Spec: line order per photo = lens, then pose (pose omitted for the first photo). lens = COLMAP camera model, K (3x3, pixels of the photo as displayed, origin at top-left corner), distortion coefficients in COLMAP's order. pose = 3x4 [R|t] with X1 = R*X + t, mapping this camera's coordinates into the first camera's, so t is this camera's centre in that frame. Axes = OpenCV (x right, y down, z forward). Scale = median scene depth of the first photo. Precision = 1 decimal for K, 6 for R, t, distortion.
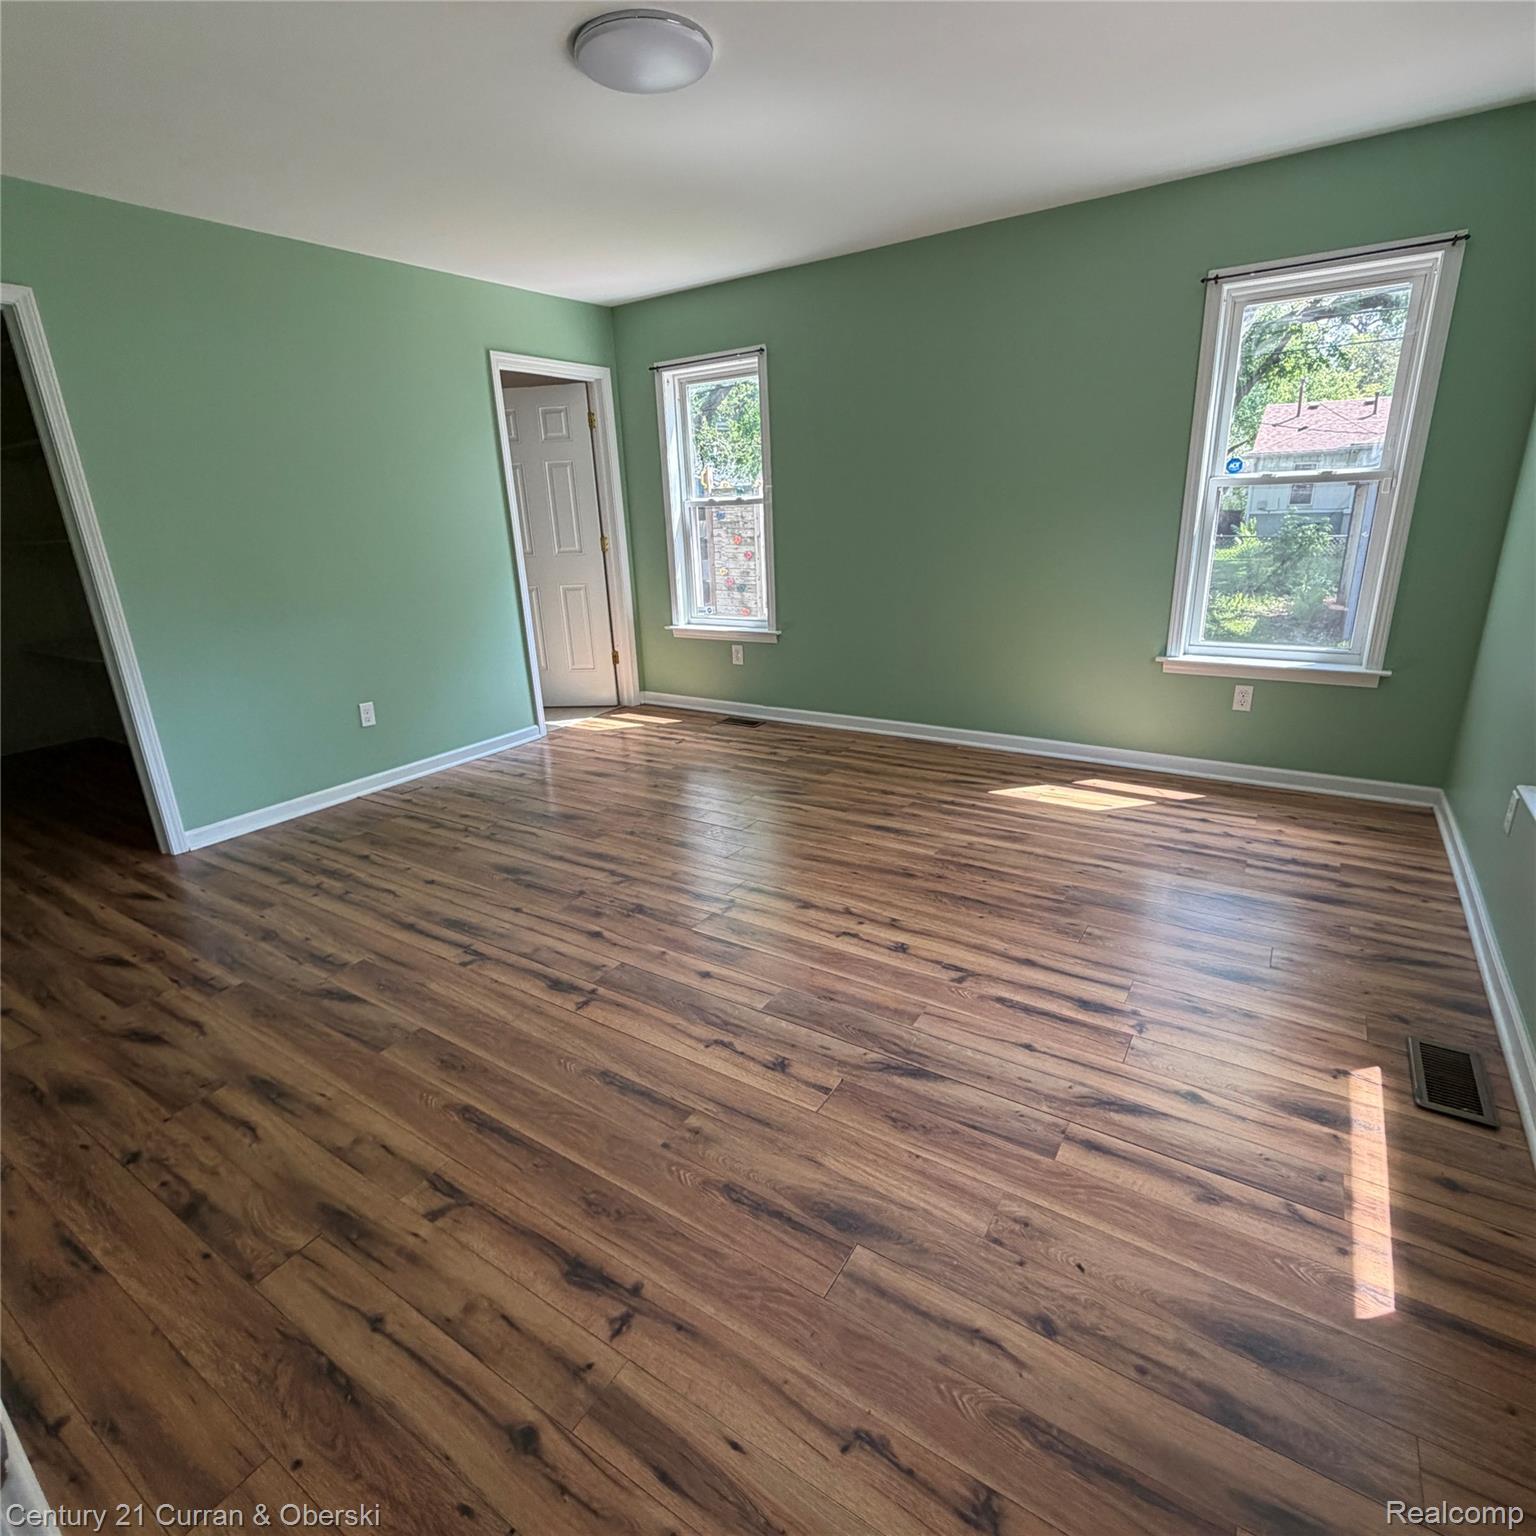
lens RADIAL K [[817.4, 0, 767.9], [0, 817.4, 761.9], [0, 0, 1]] dist [-0.001742, 0.001089]
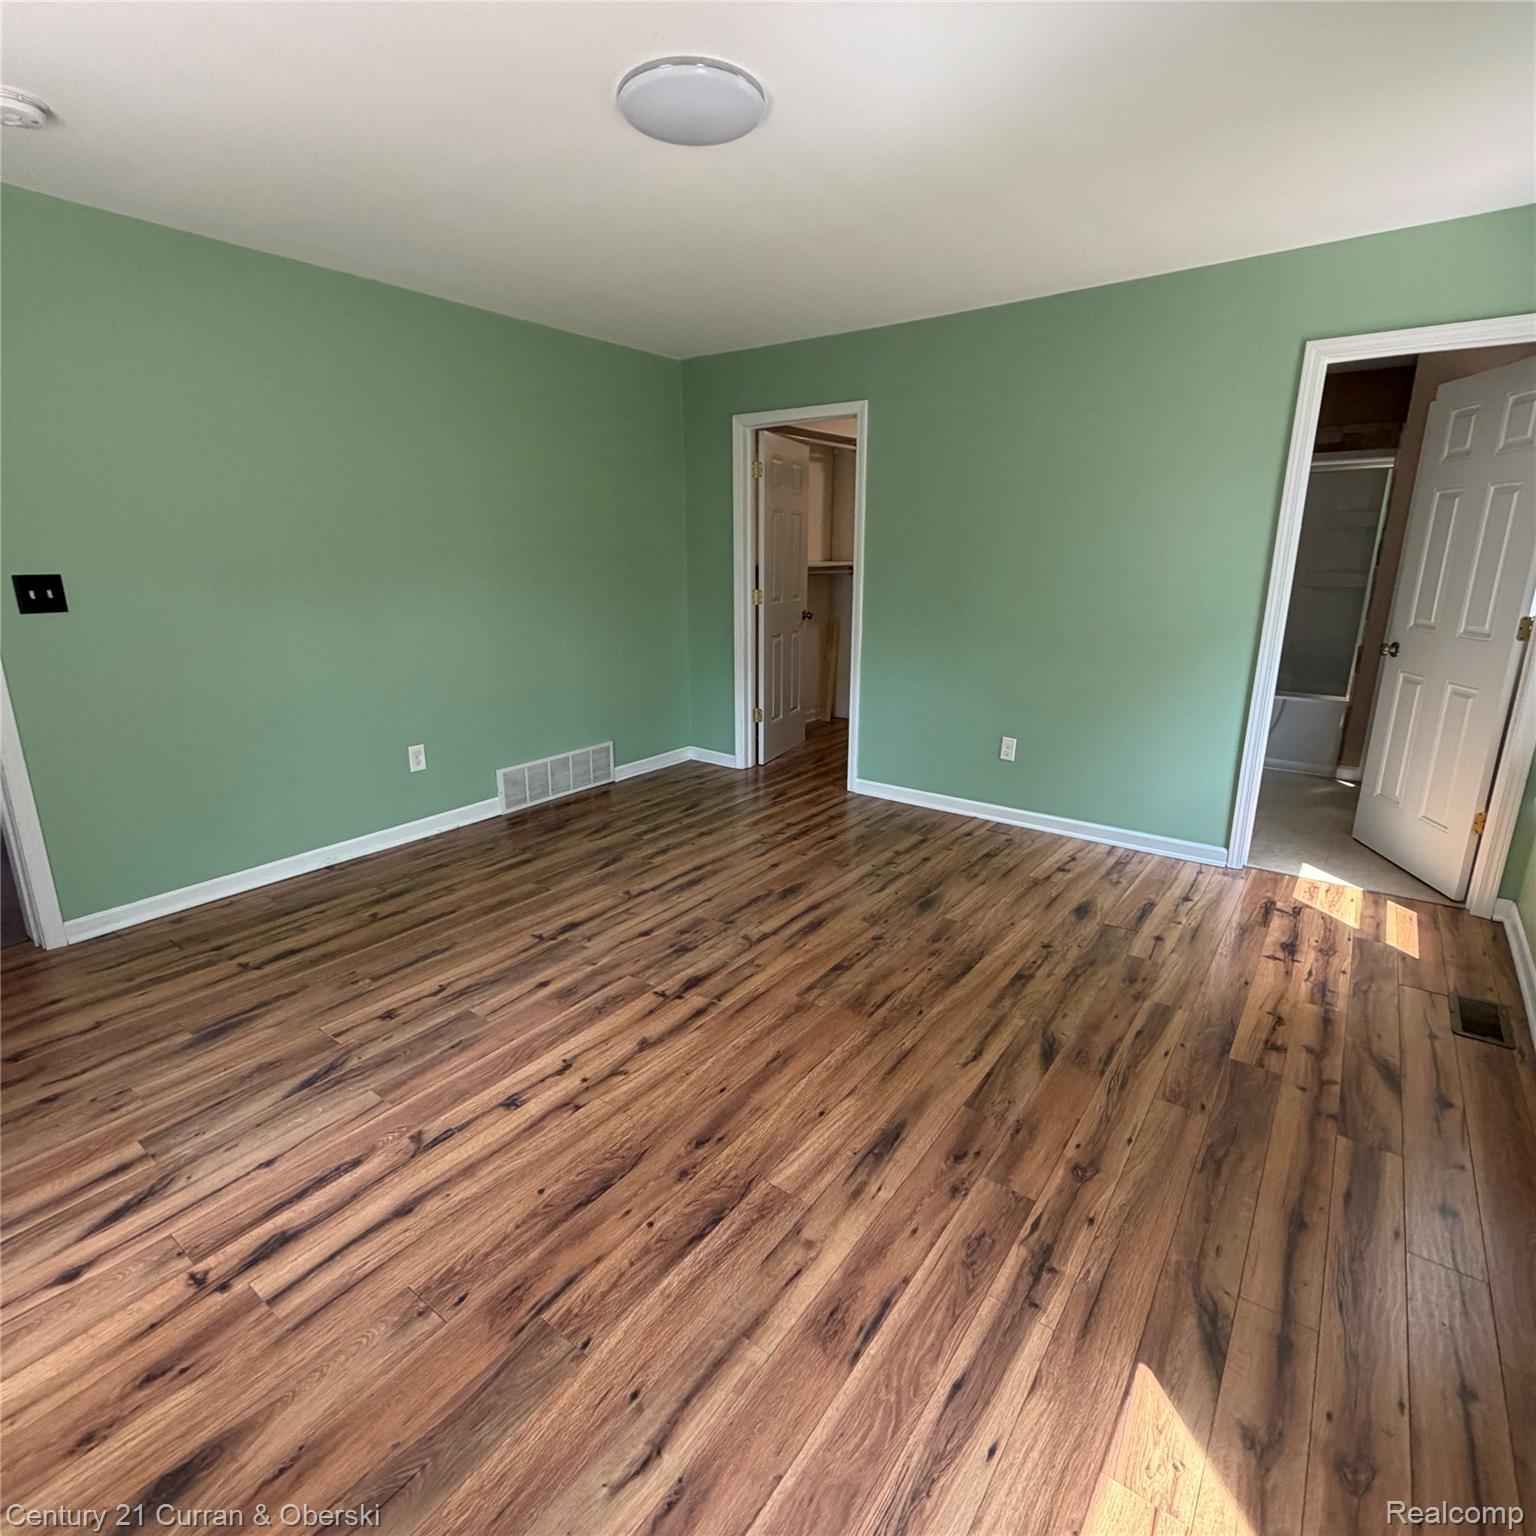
lens RADIAL K [[817.4, 0, 766.0], [0, 817.4, 774.7], [0, 0, 1]] dist [-0.001742, 0.001089]
pose [[-0.060963, 0.302218, -0.951287, 0.759619], [-0.301717, 0.902896, 0.306180, -0.371167], [0.951447, 0.305685, 0.036141, 1.007413]]
